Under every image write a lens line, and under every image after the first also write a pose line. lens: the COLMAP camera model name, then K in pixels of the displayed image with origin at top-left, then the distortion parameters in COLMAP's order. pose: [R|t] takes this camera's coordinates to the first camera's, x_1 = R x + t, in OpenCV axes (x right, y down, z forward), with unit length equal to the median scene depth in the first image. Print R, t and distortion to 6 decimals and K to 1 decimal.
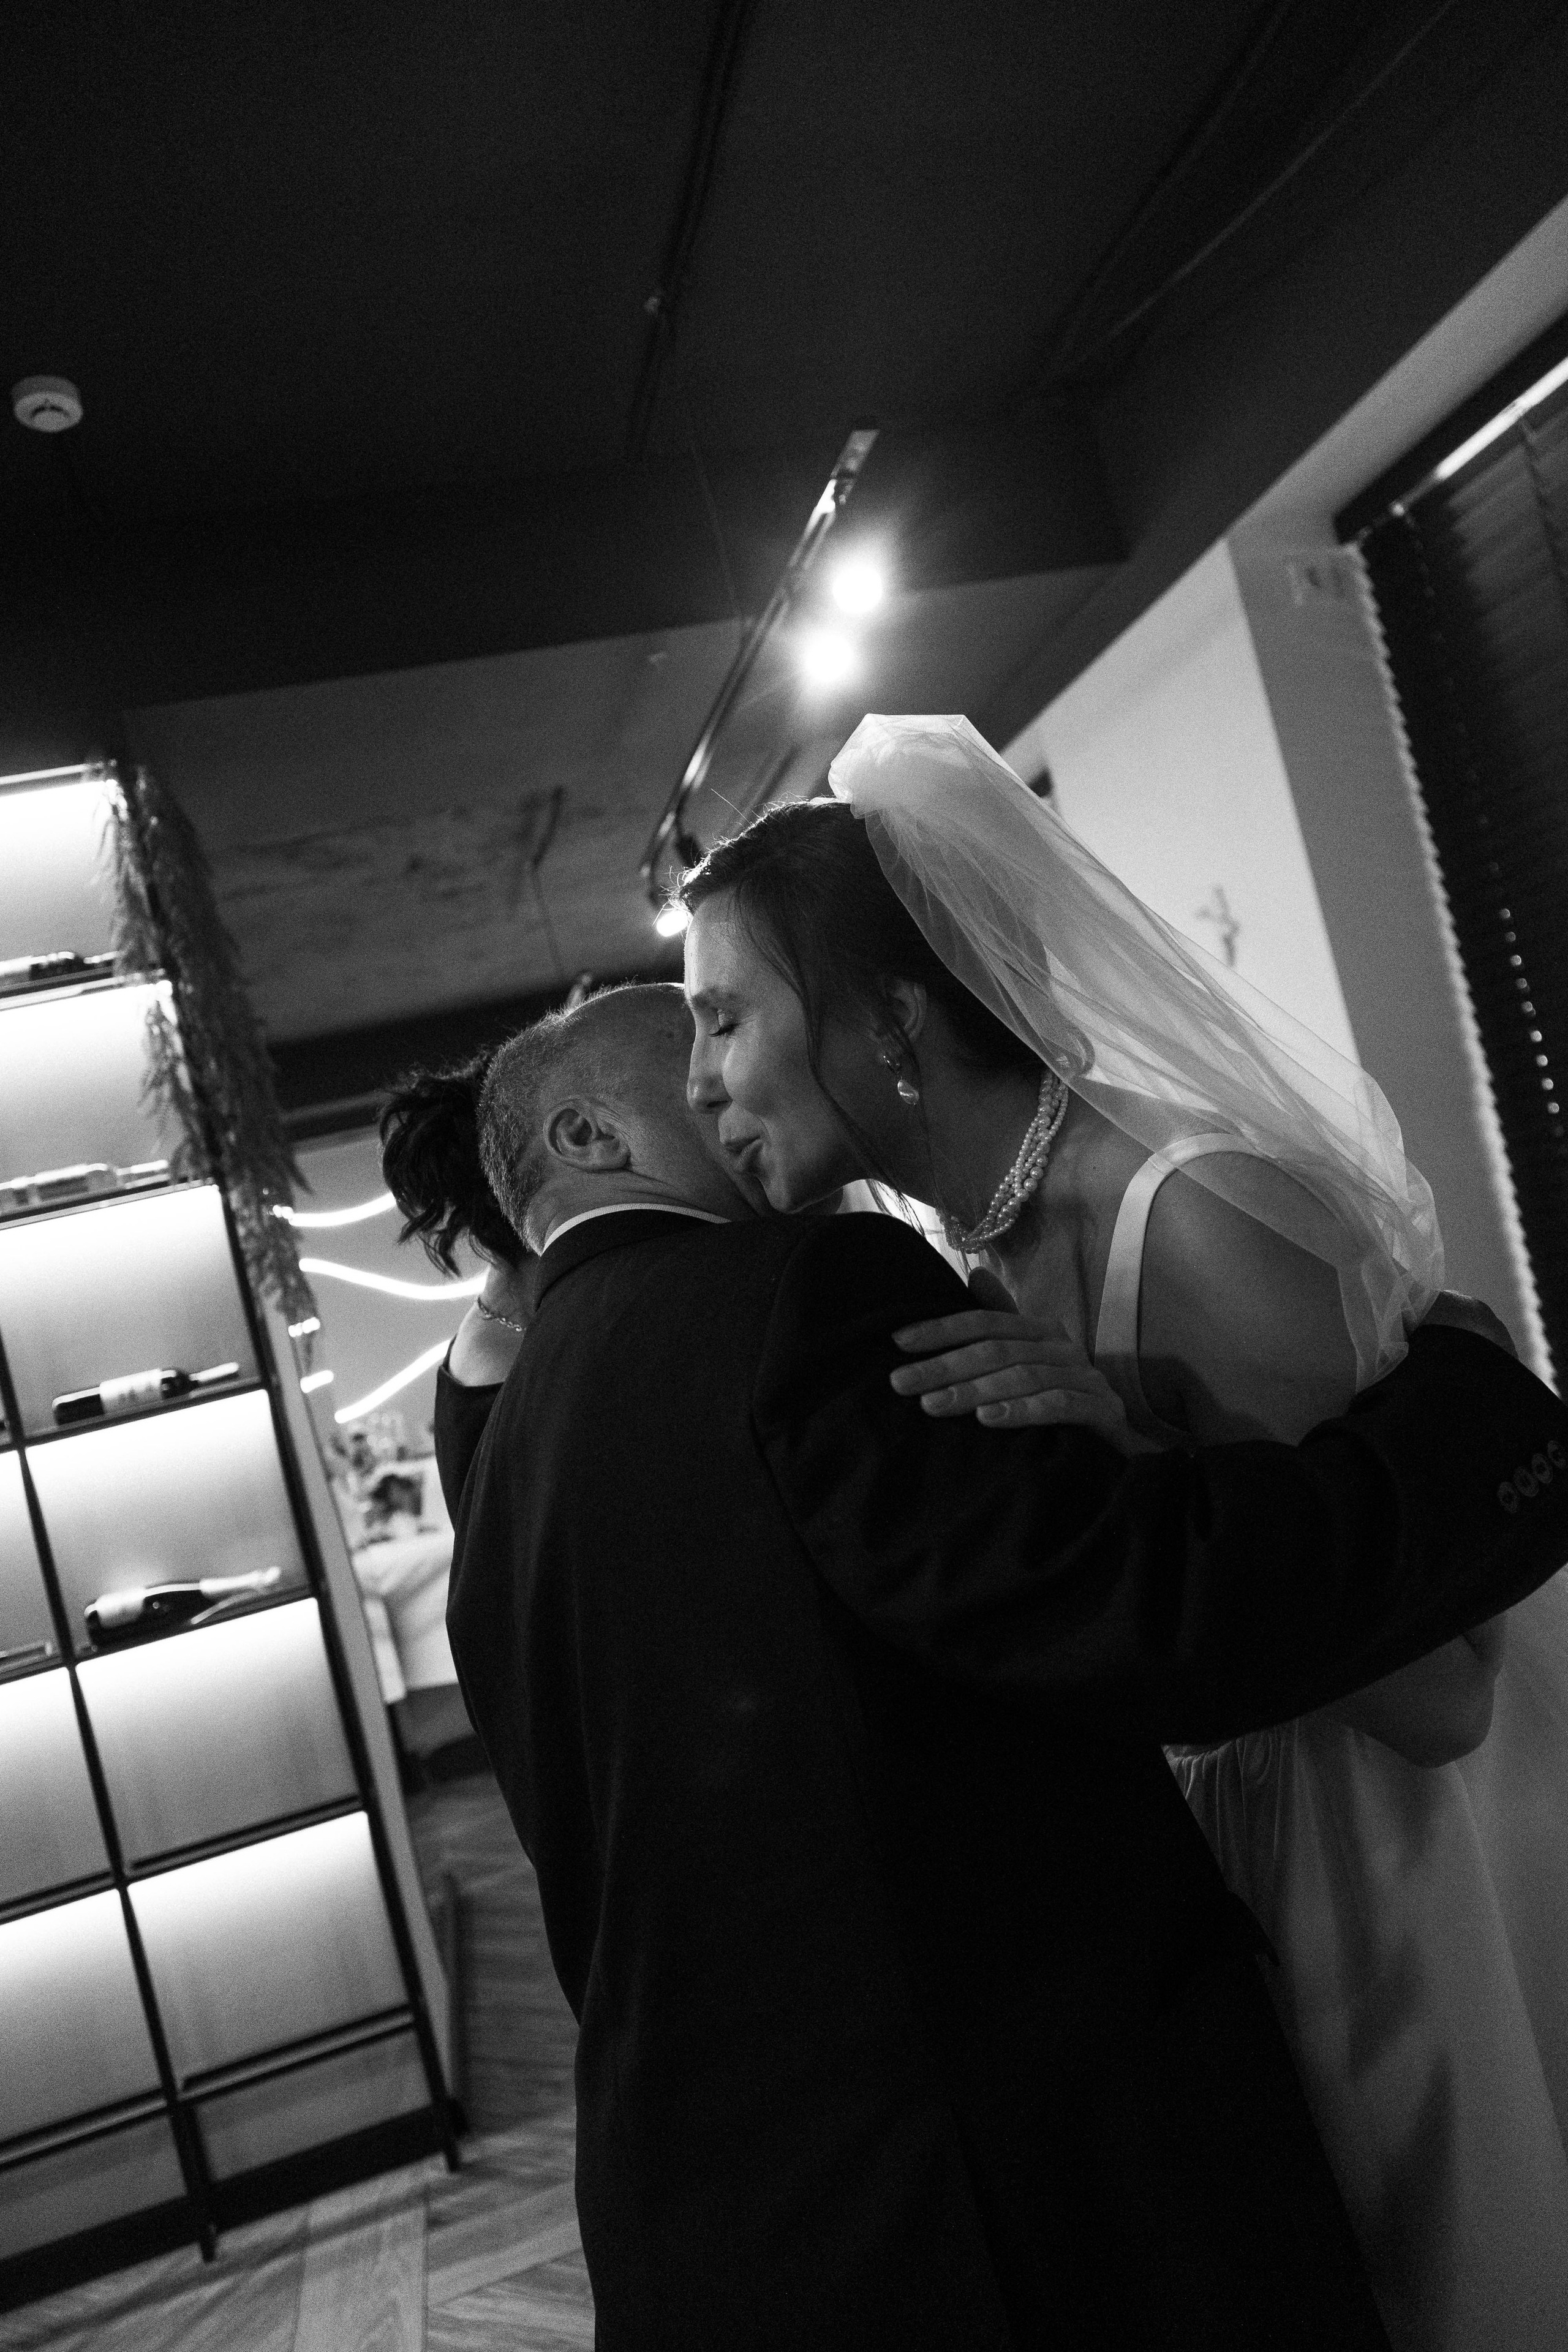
lens RADIAL K [[1591.1, 0, 784.0], [0, 1591.1, 1179.8], [0, 0, 1]] dist [0.004938, 0.002844]
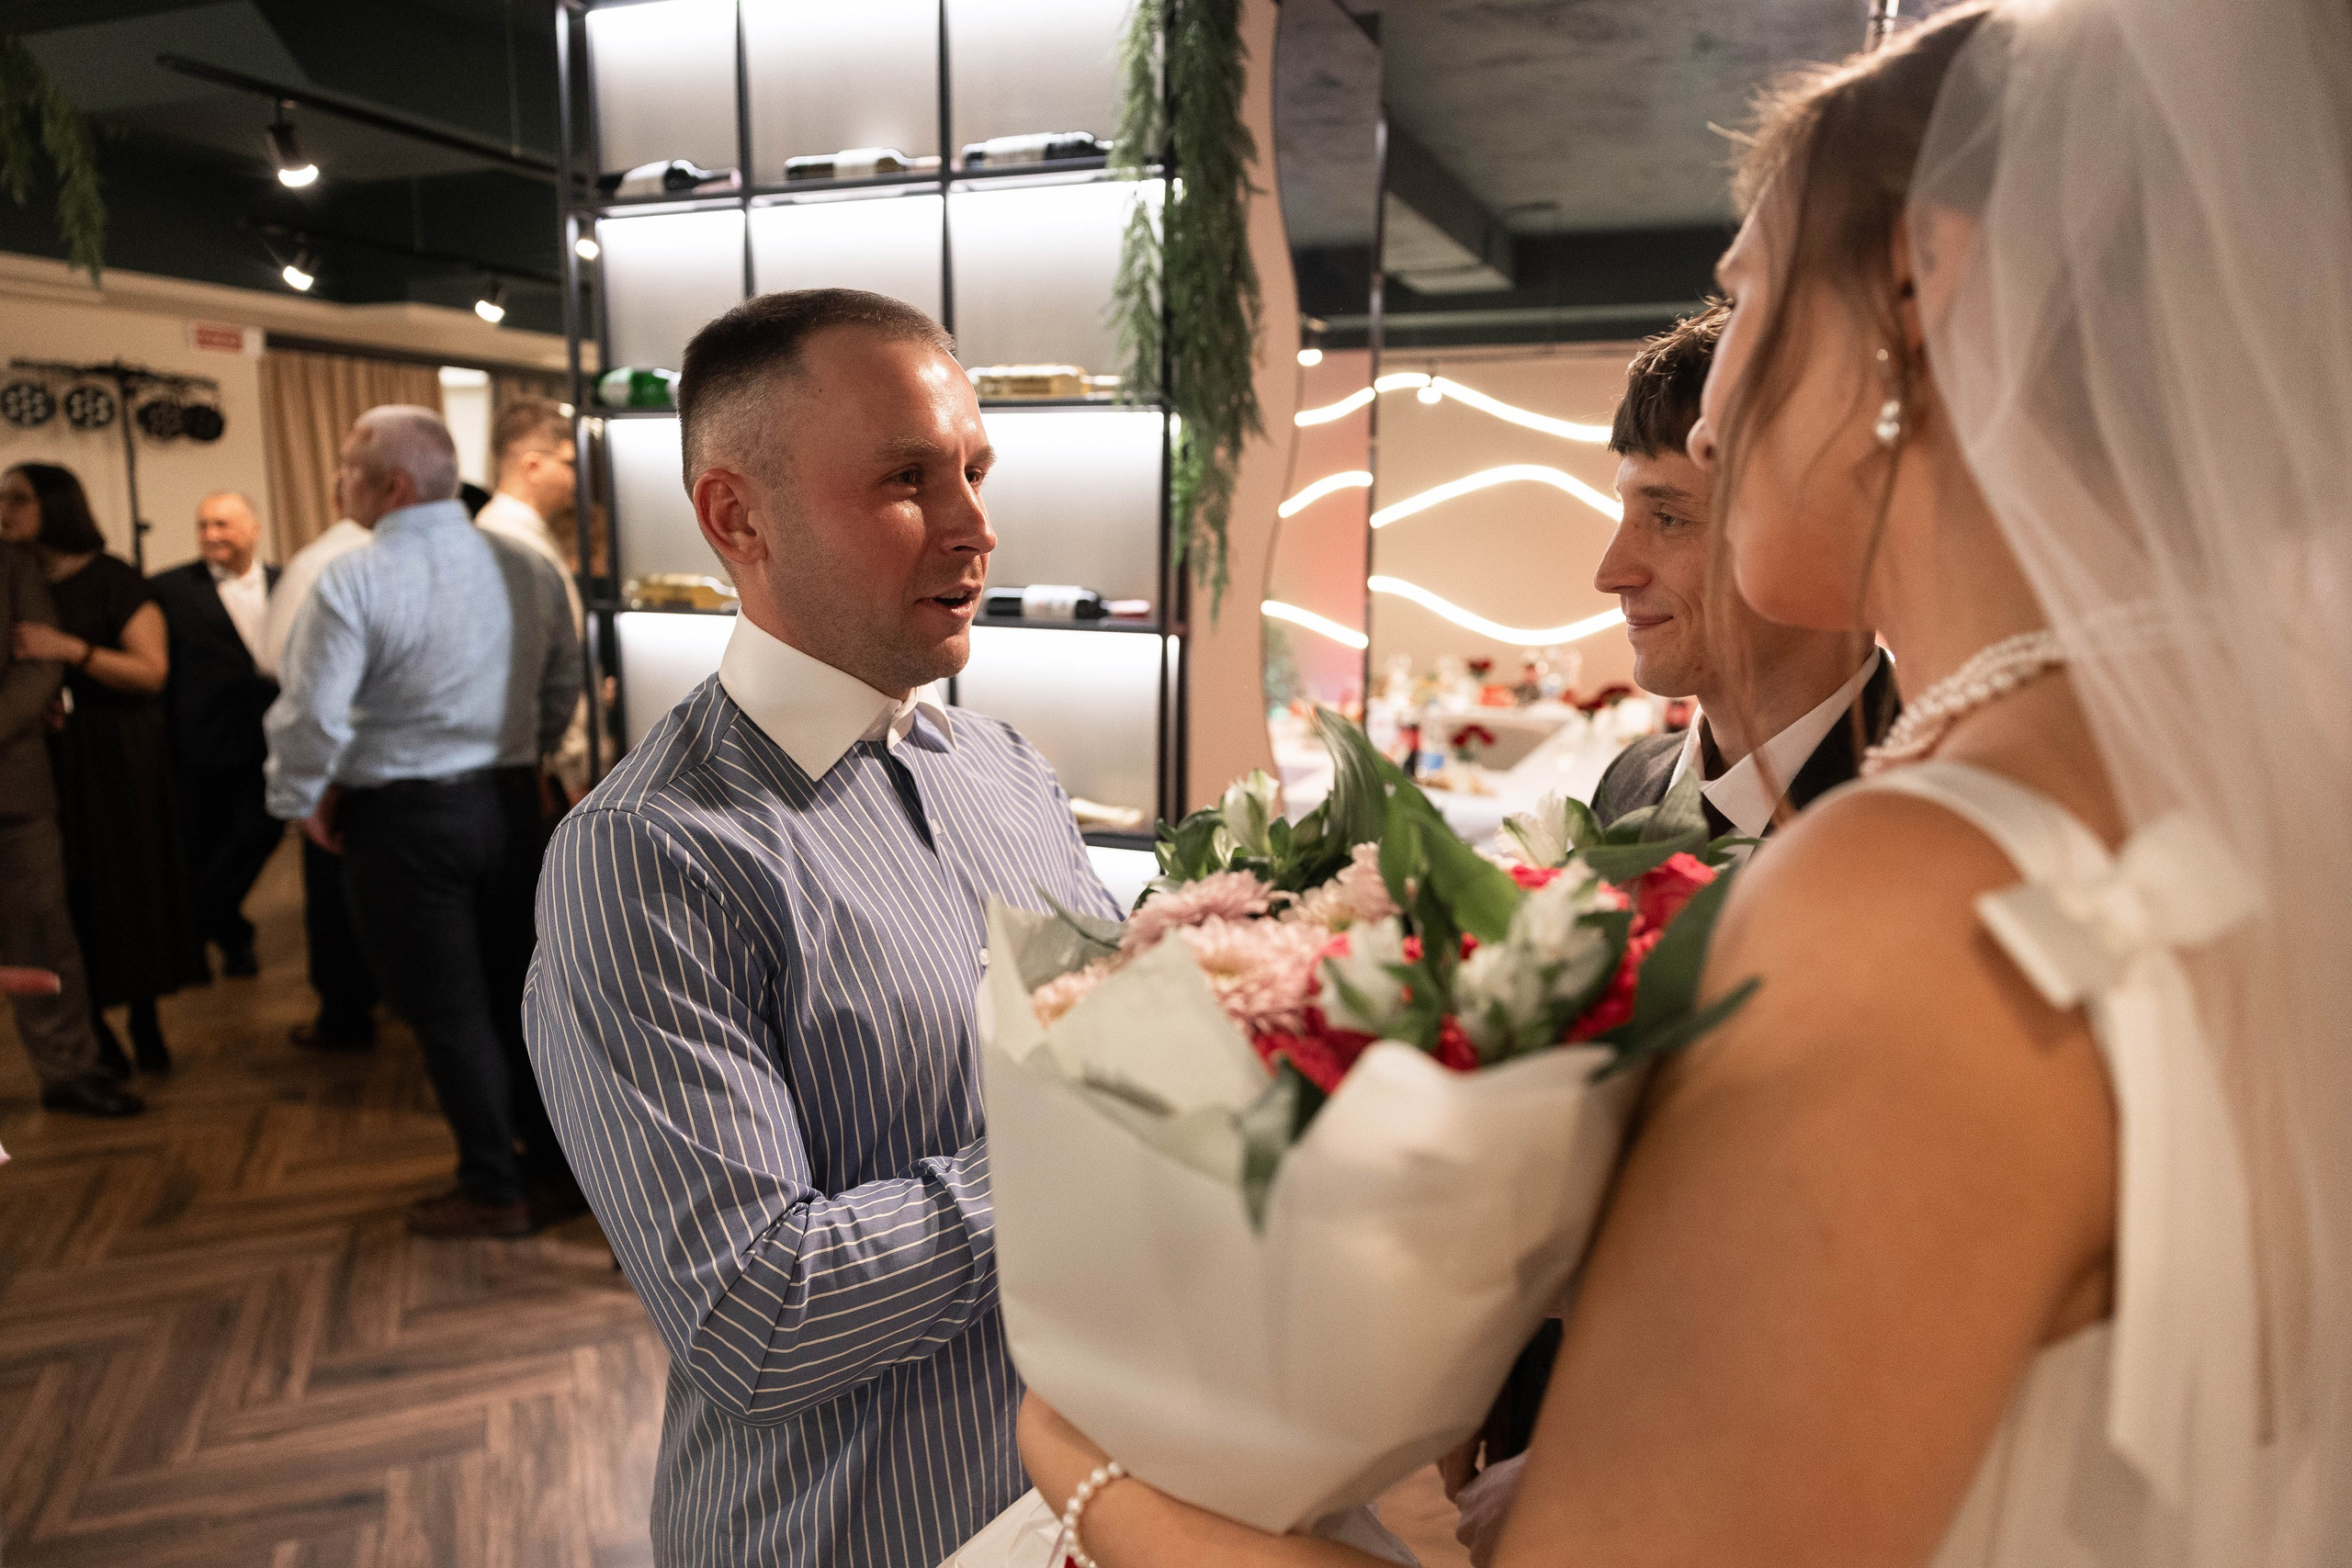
lens RADIAL K [[1590.9, 0, 1176.2], [0, 1590.9, 780.9], [0, 0, 1]] dist [0.004938, 0.002844]
pose [[0.796535, 0.330968, -0.505958, 0.199277], [-0.189827, 0.931443, 0.310450, -0.089295], [0.574020, -0.151240, 0.804753, 0.216296]]
